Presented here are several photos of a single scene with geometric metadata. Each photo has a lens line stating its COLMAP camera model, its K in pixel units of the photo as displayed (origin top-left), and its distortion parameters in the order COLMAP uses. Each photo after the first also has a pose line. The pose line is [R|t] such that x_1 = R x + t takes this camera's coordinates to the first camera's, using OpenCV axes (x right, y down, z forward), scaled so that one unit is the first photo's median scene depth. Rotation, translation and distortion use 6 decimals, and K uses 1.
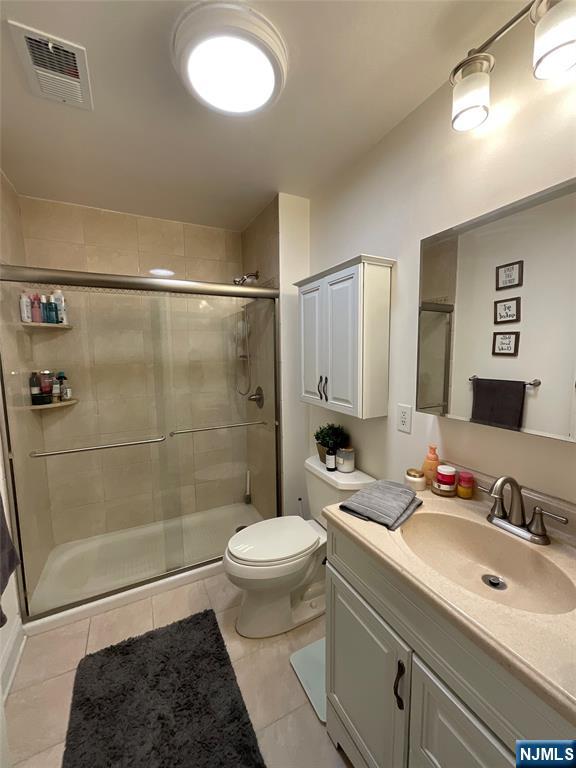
lens RADIAL K [[310.1, 0, 288.1], [0, 310.1, 382.0], [0, 0, 1]] dist [-0.002382, 0.002608]
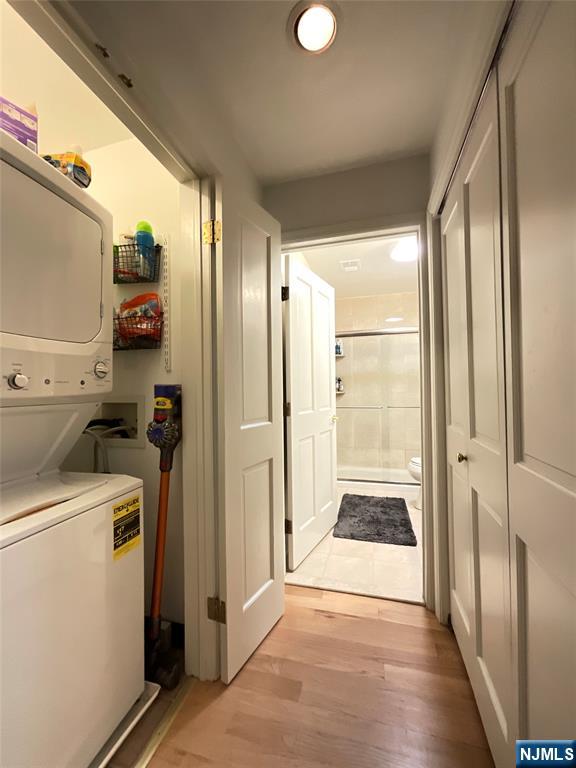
lens RADIAL K [[310.1, 0, 290.6], [0, 310.1, 381.6], [0, 0, 1]] dist [-0.002382, 0.002608]
pose [[0.734029, -0.011636, -0.679018, 0.437502], [-0.062811, 0.994404, -0.084940, 0.195797], [0.676207, 0.104998, 0.729191, -0.746934]]
